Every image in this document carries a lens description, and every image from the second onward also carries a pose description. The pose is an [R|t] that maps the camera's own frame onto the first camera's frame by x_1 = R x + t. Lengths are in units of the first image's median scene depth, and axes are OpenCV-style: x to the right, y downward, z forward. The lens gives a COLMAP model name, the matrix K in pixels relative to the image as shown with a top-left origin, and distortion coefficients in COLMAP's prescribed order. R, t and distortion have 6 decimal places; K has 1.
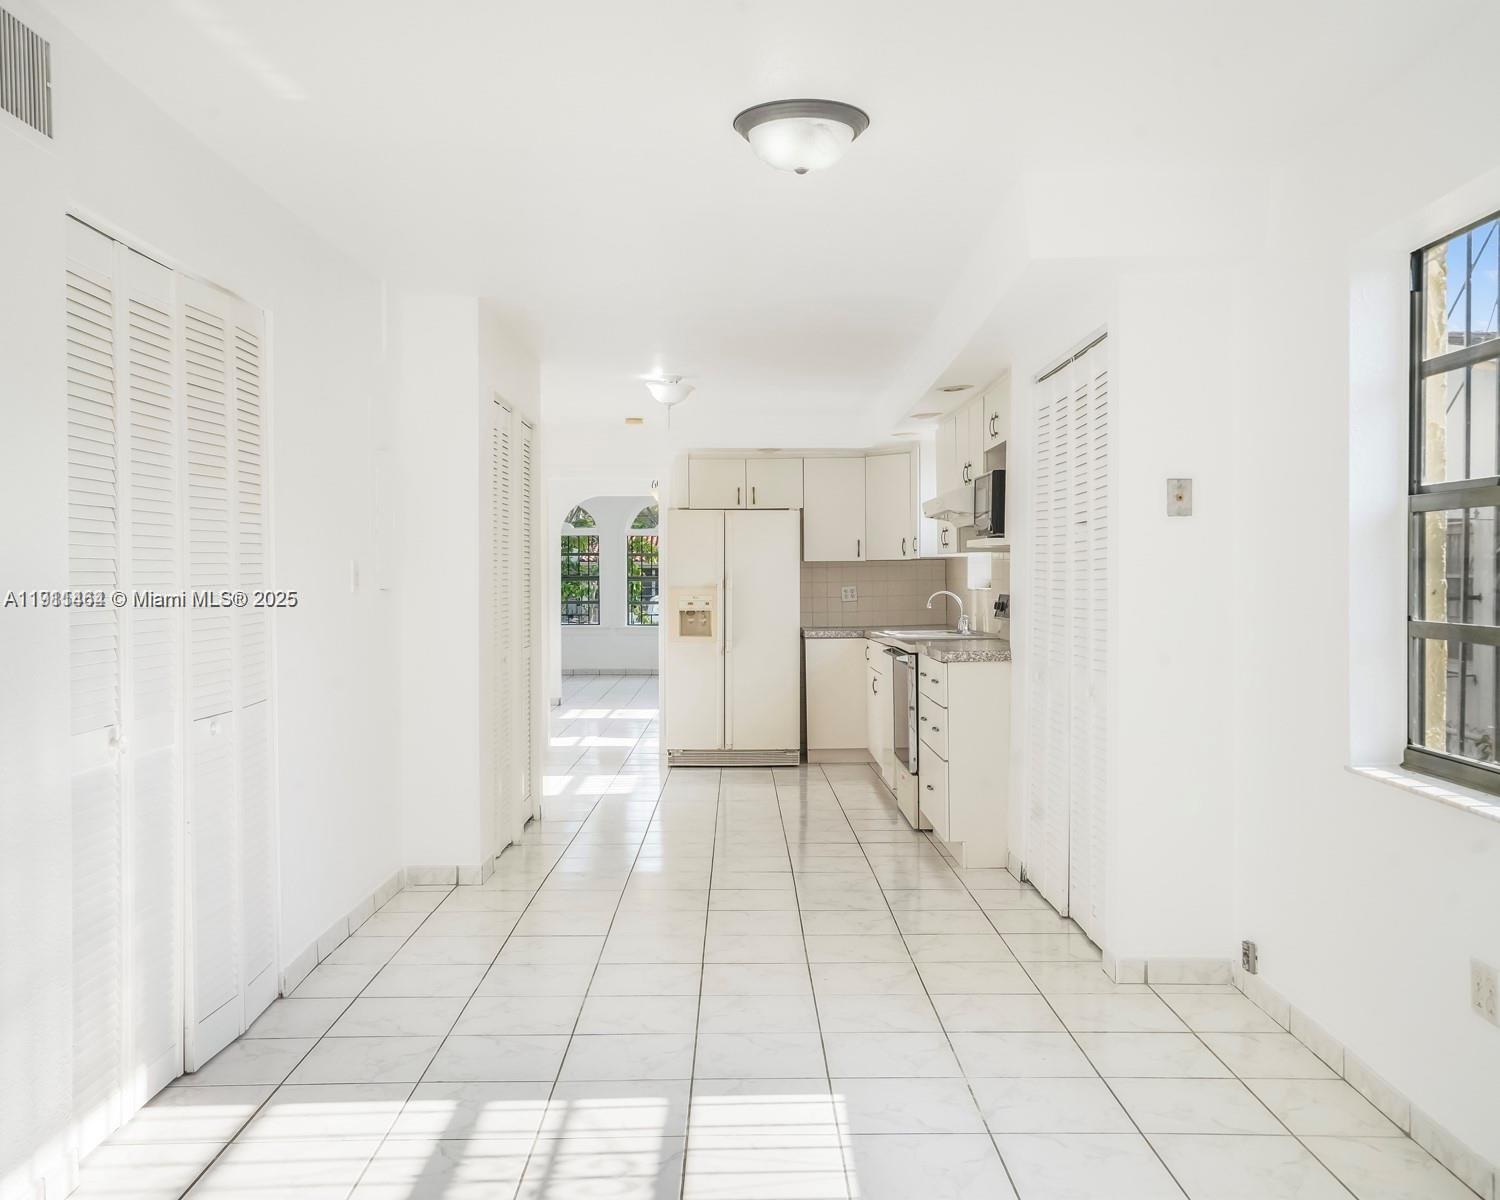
lens RADIAL K [[1391.2, 0, 750.0], [0, 1391.2, 600.0], [0, 0, 1]] dist [-0.000756, 0.000729]
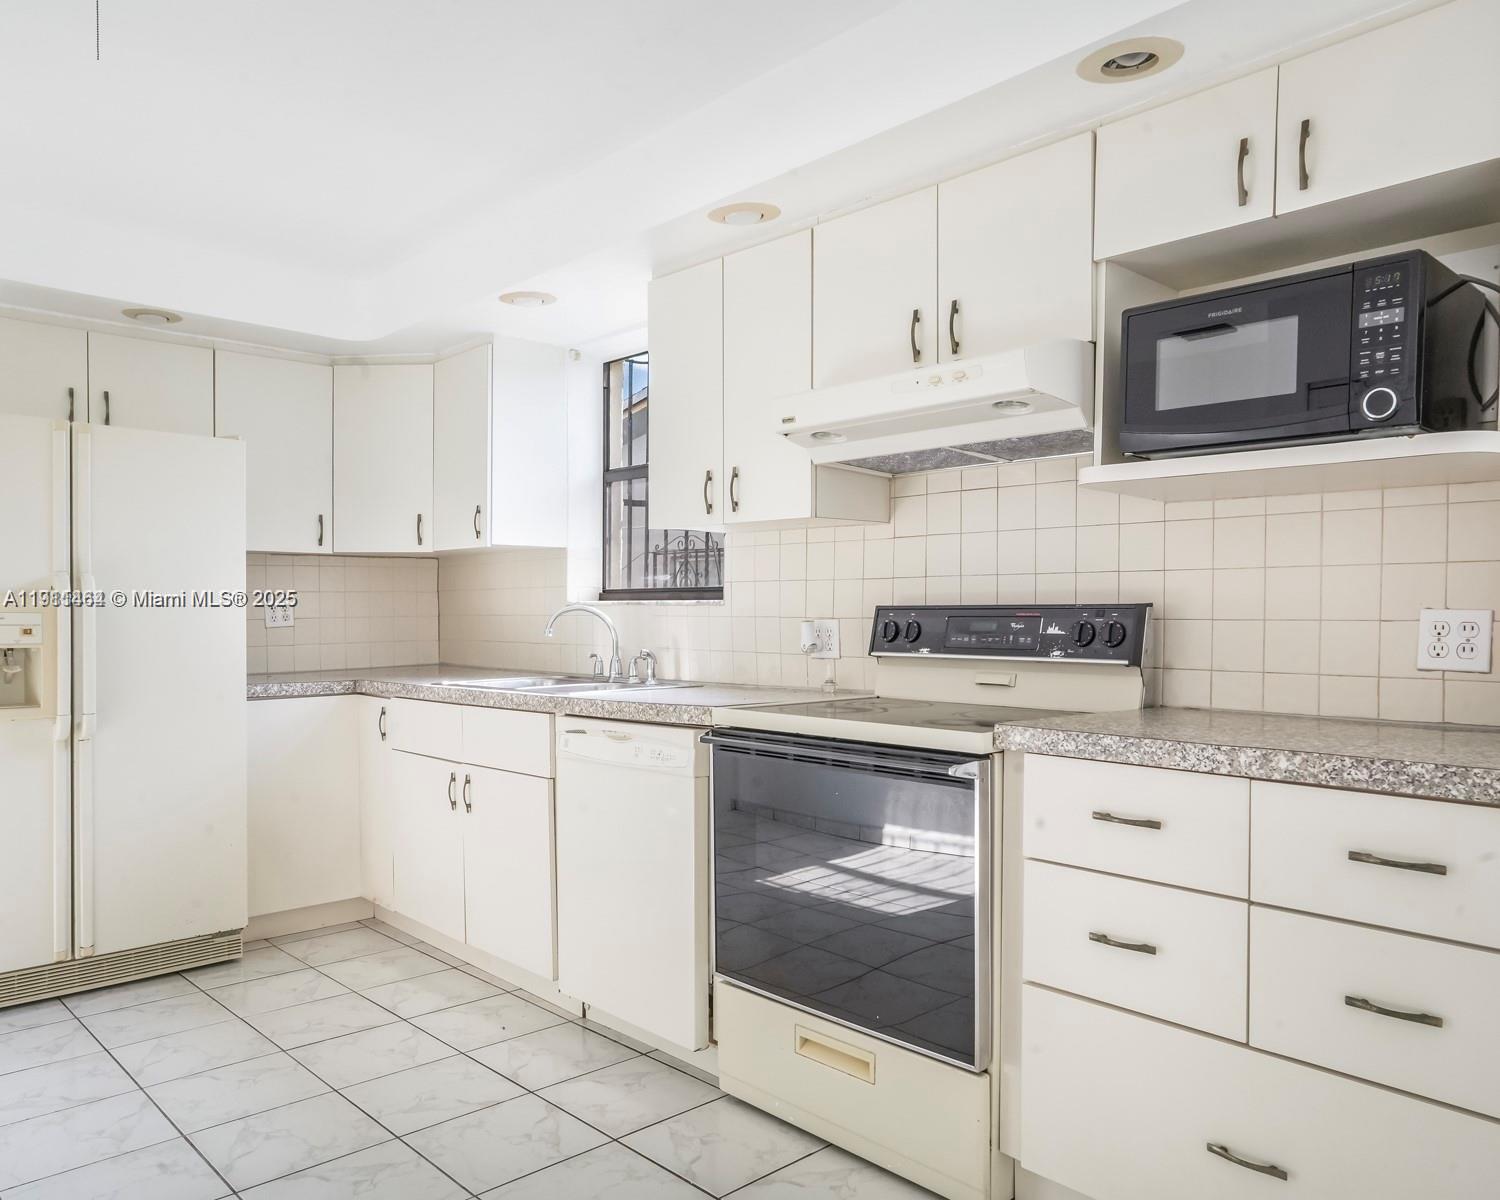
lens RADIAL K [[1095.9, 0, 754.9], [0, 1095.9, 627.6], [0, 0, 1]] dist [-0.007862, 0.002079]
pose [[0.733805, -0.004547, 0.679345, -0.095197], [0.005571, 0.999984, 0.000675, 0.002290], [-0.679338, 0.003289, 0.733819, 0.598555]]
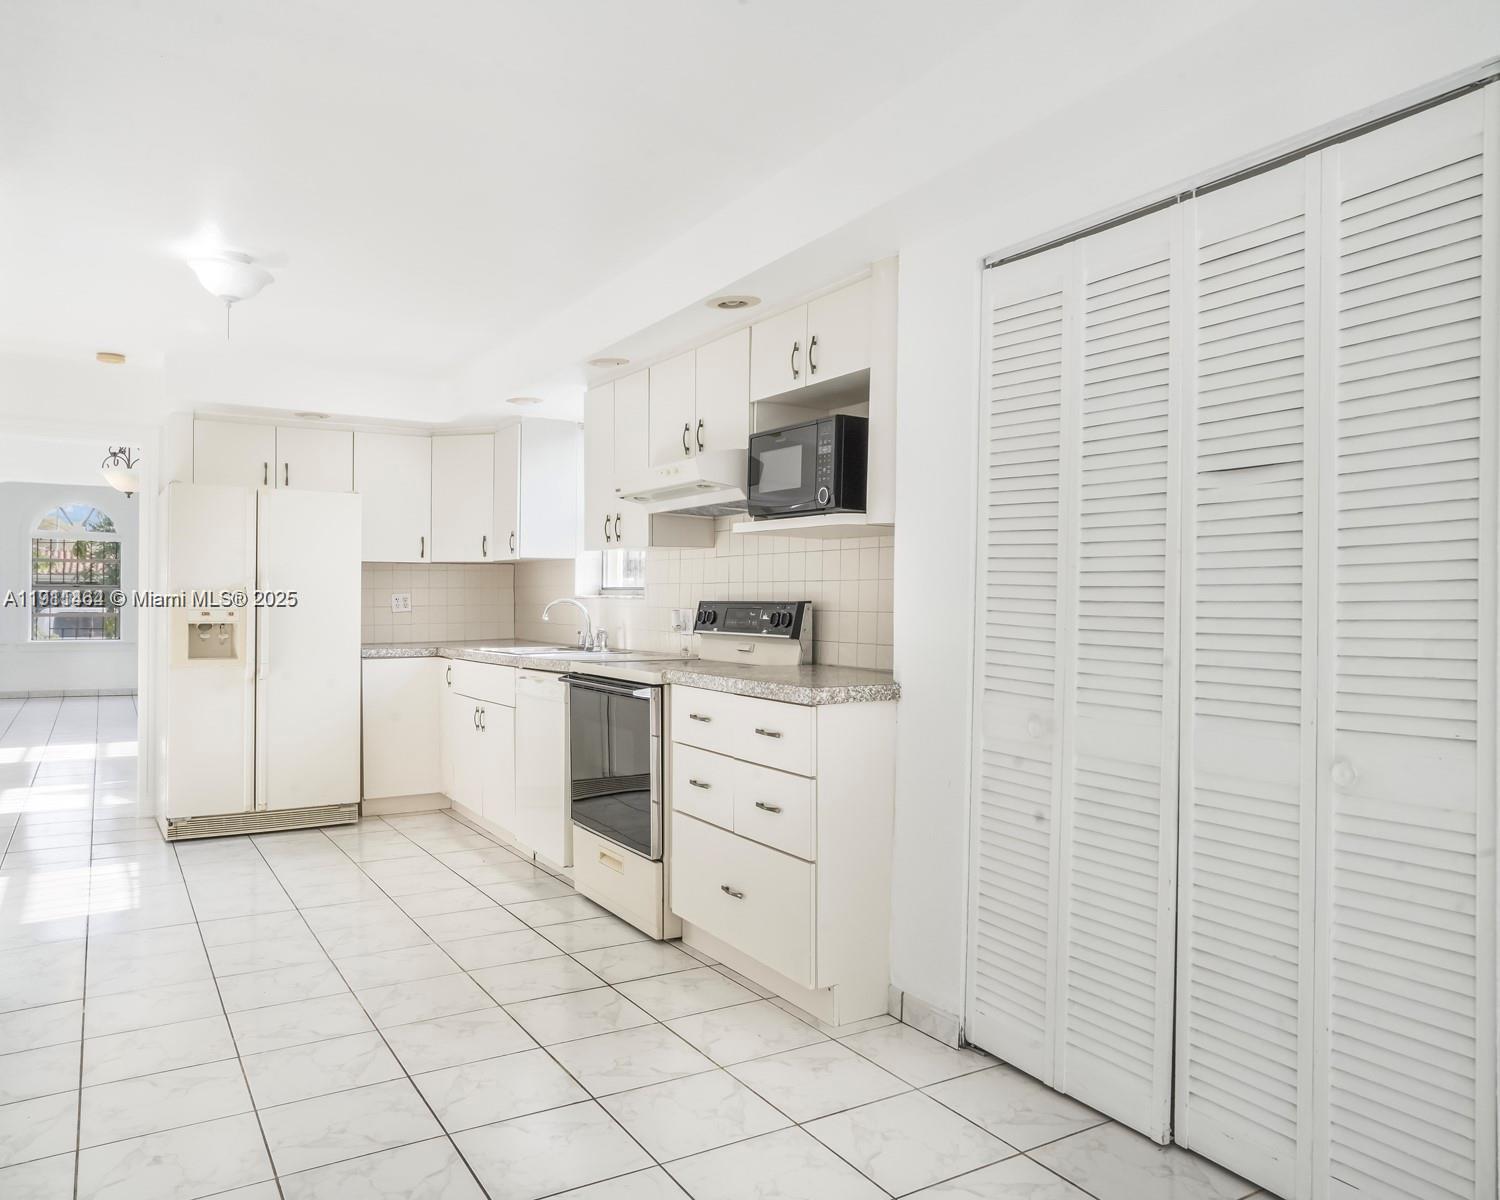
lens RADIAL K [[1077.5, 0, 750.0], [0, 1077.5, 600.0], [0, 0, 1]] dist [-0.014912, 0.000132]
pose [[0.859742, 0.007801, 0.510668, -0.084252], [-0.001237, 0.999912, -0.013193, 0.002366], [-0.510726, 0.010711, 0.859677, 0.376338]]
